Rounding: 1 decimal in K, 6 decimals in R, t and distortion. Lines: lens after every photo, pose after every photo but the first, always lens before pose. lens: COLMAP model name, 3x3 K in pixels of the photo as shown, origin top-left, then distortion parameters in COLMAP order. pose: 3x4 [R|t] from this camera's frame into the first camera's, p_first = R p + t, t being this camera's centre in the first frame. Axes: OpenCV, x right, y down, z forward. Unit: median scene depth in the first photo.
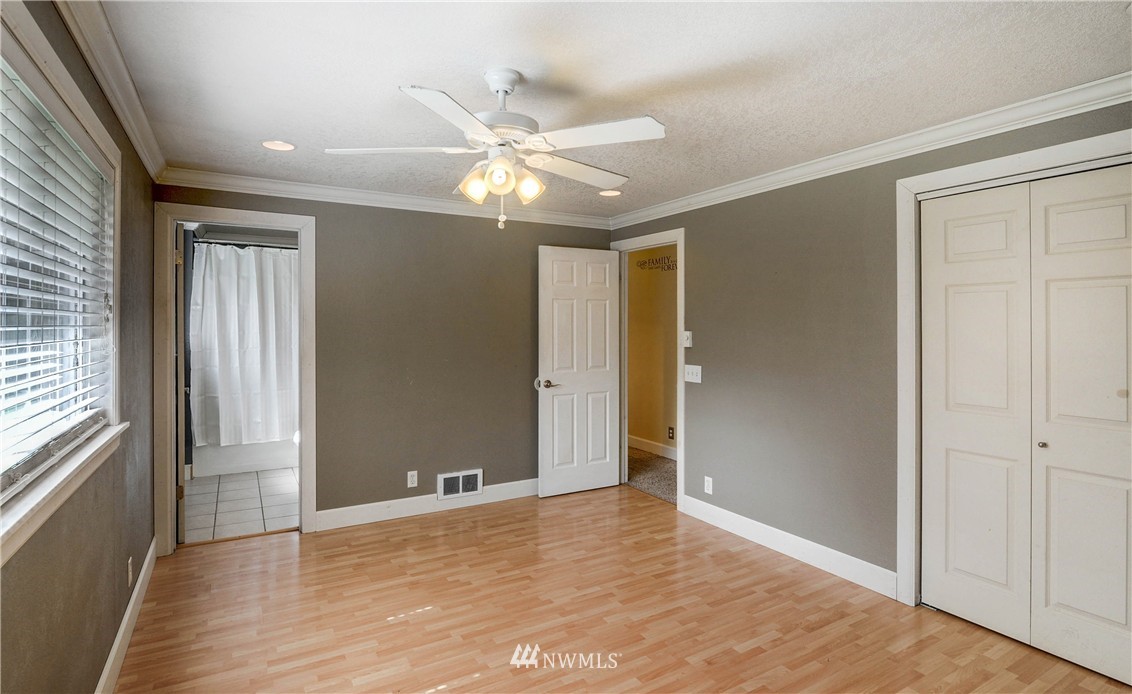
lens RADIAL K [[576.0, 0, 564.8], [0, 576.0, 325.5], [0, 0, 1]] dist [-0.001634, -0.000535]
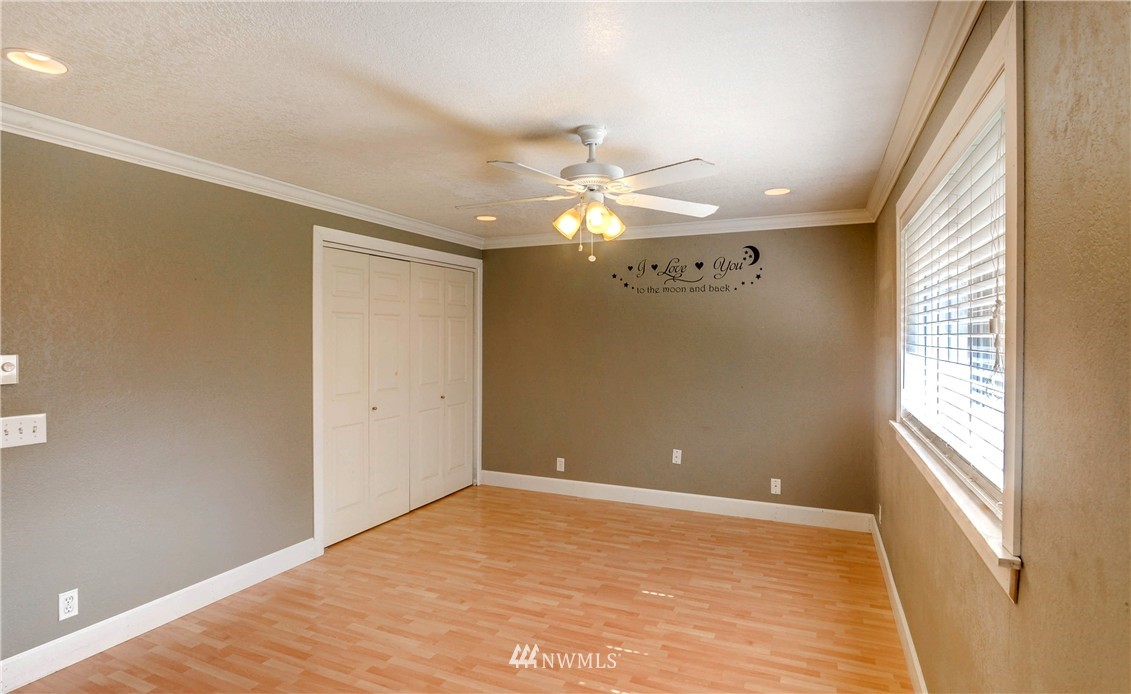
lens RADIAL K [[571.4, 0, 565.5], [0, 571.4, 347.0], [0, 0, 1]] dist [-0.028526, 0.000018]
pose [[-0.581817, -0.011688, 0.813236, -0.782495], [0.007744, 0.999772, 0.019909, -0.006934], [-0.813283, 0.017881, -0.581594, 1.324953]]
